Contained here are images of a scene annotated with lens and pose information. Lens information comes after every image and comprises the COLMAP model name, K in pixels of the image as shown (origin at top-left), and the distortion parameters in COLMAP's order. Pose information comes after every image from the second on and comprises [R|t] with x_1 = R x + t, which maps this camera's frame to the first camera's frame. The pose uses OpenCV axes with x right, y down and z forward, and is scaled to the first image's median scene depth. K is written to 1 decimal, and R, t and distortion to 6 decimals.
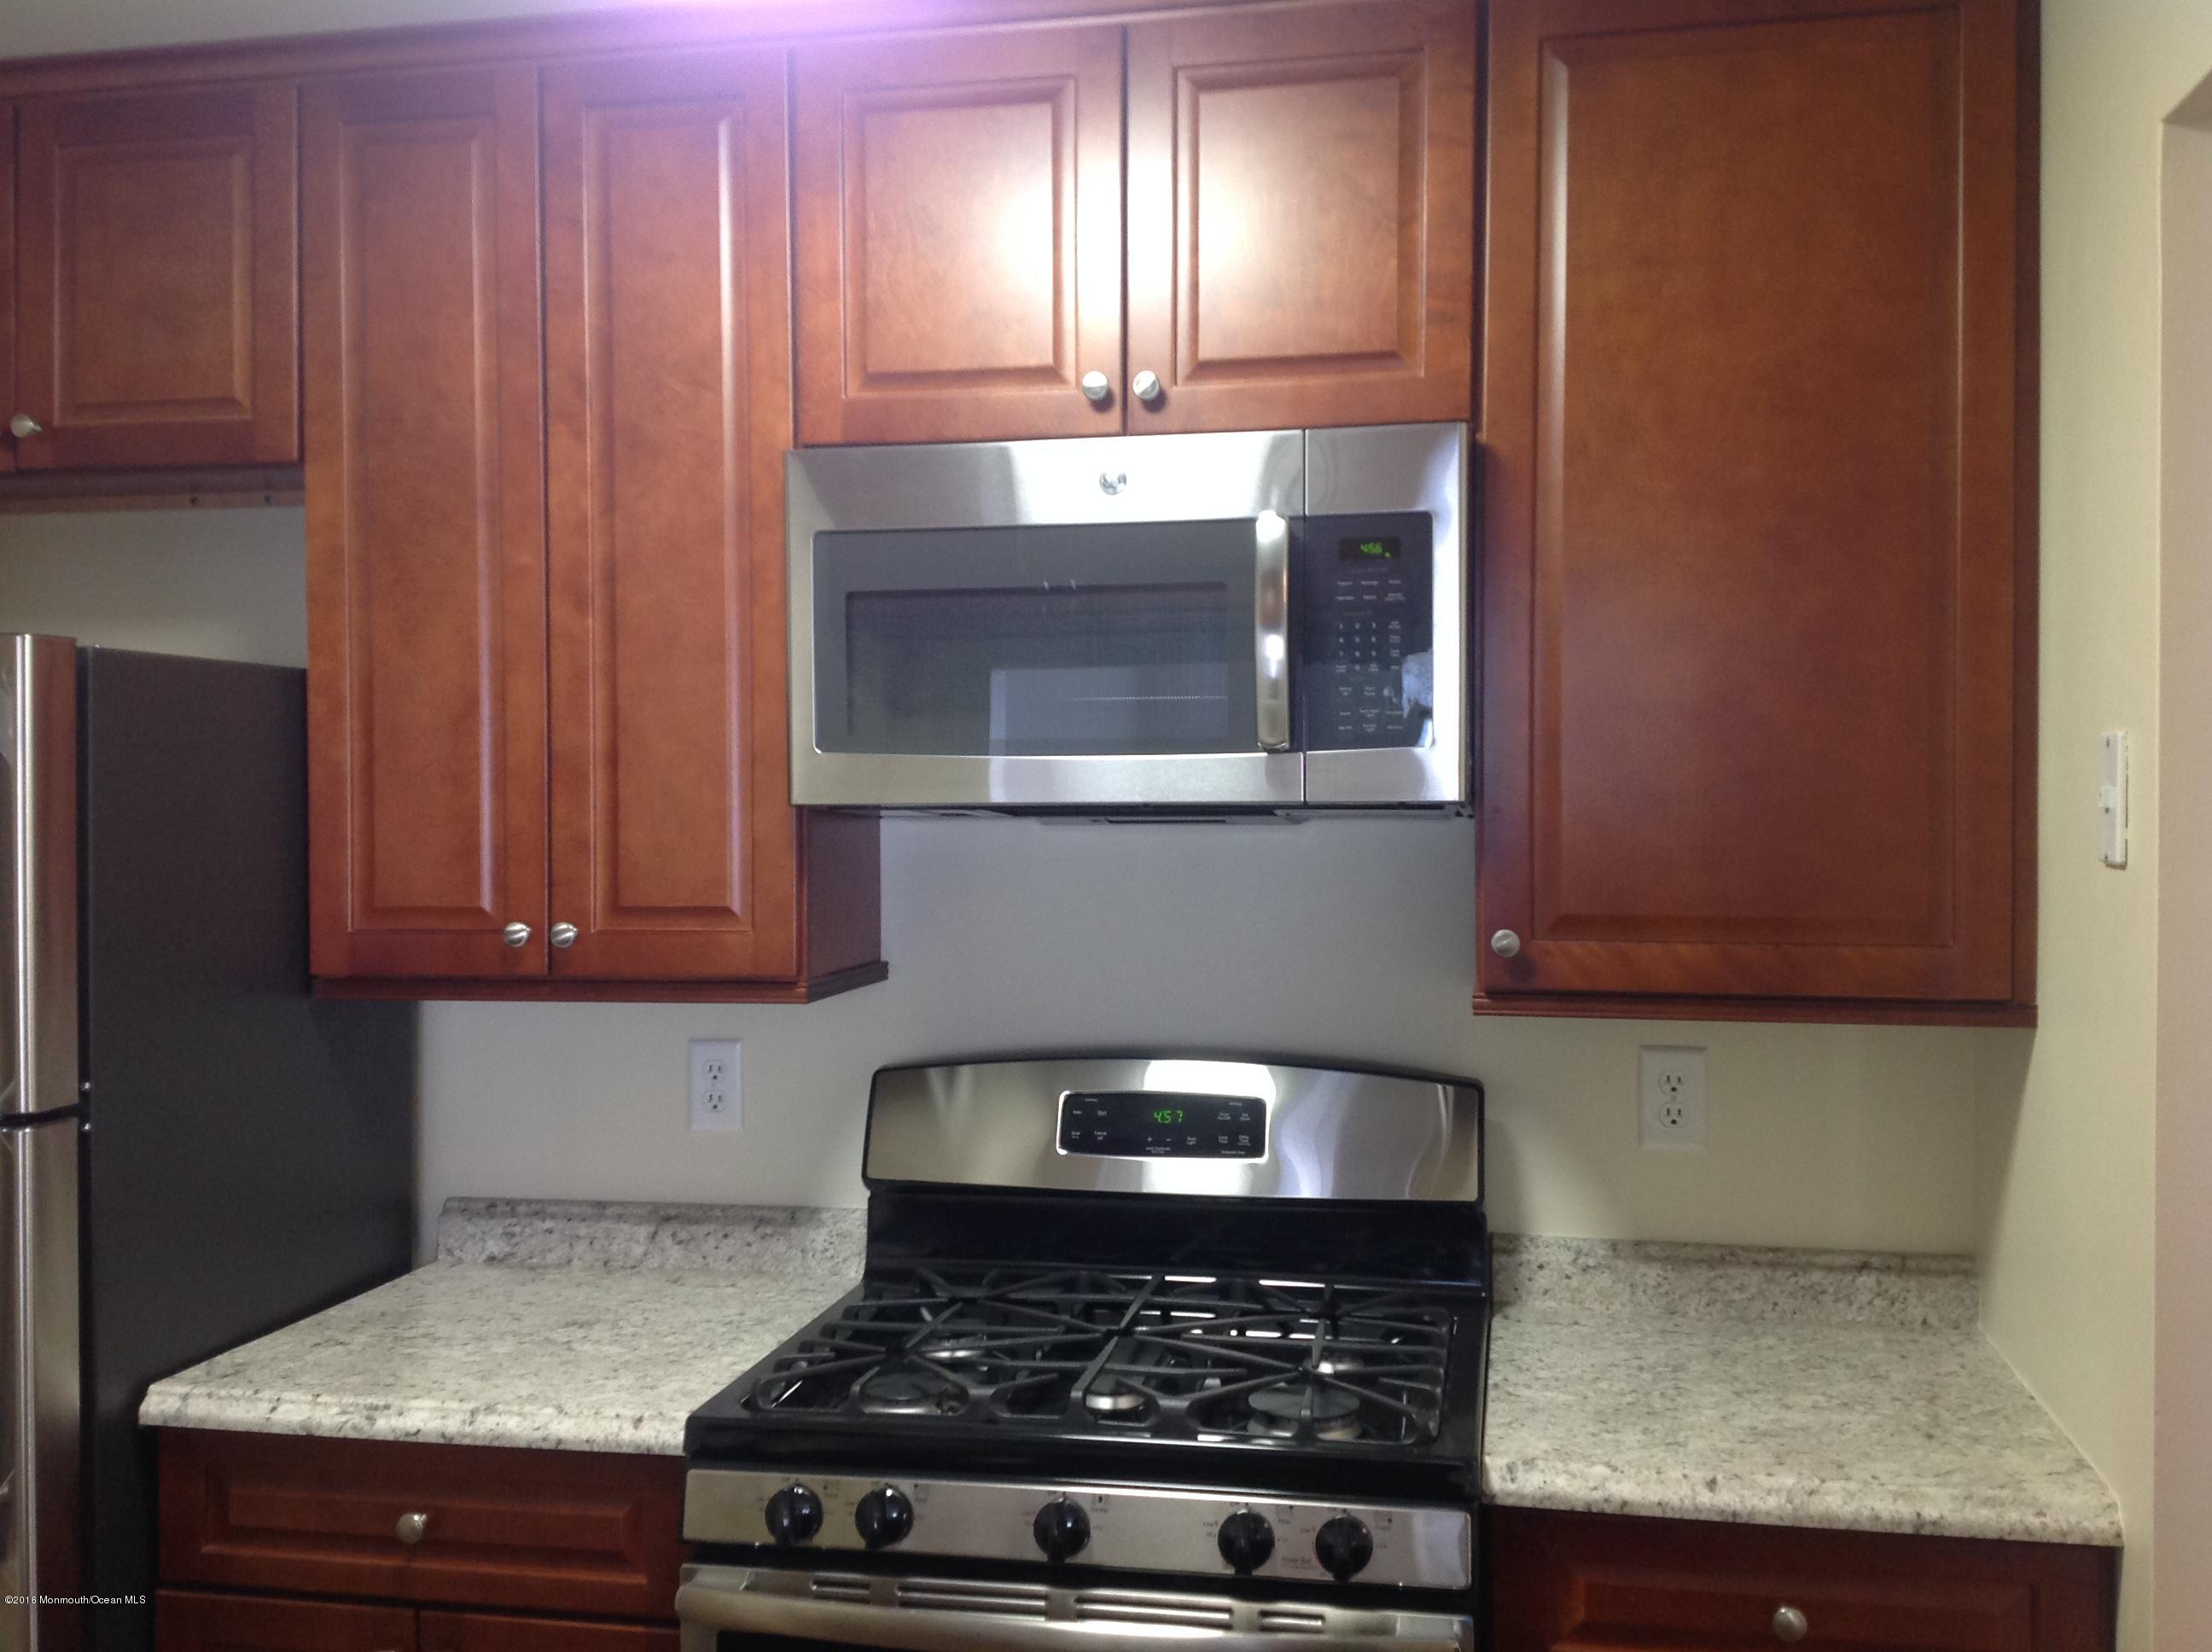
lens RADIAL K [[2086.9, 0, 1106.0], [0, 2086.9, 826.0], [0, 0, 1]] dist [0.218055, -0.483849]
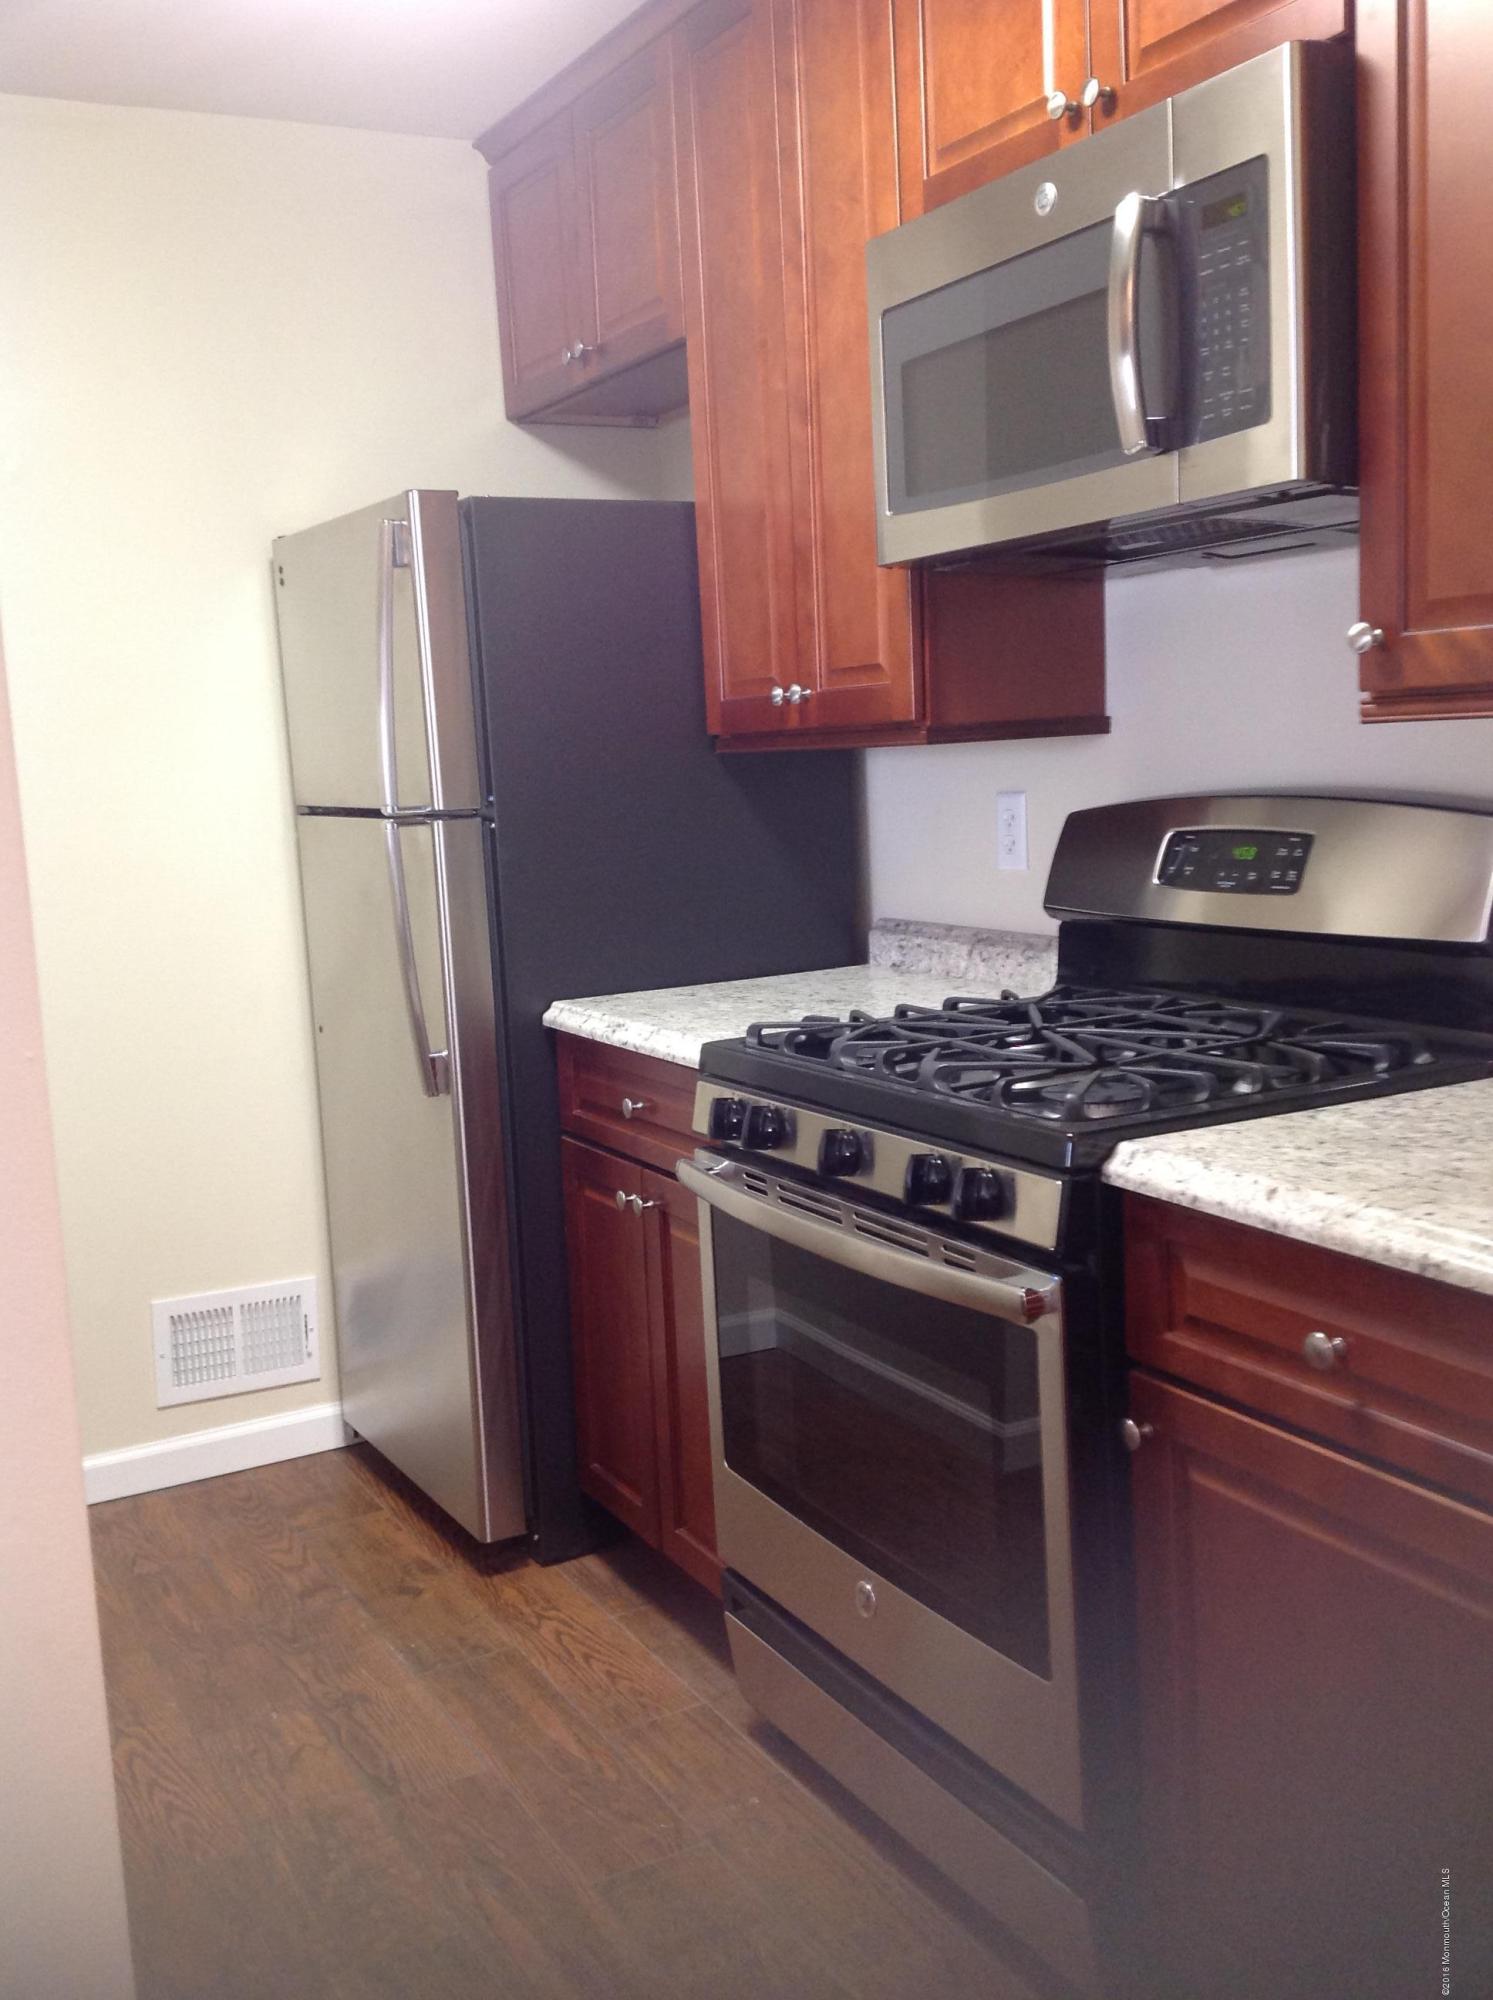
lens RADIAL K [[1887.0, 0, 746.5], [0, 1887.0, 1000.0], [0, 0, 1]] dist [0.218055, -0.483849]
pose [[0.636773, 0.075637, -0.767332, 0.619978], [0.035348, 0.991267, 0.127045, 0.088934], [0.770241, -0.108022, 0.628539, 0.247627]]
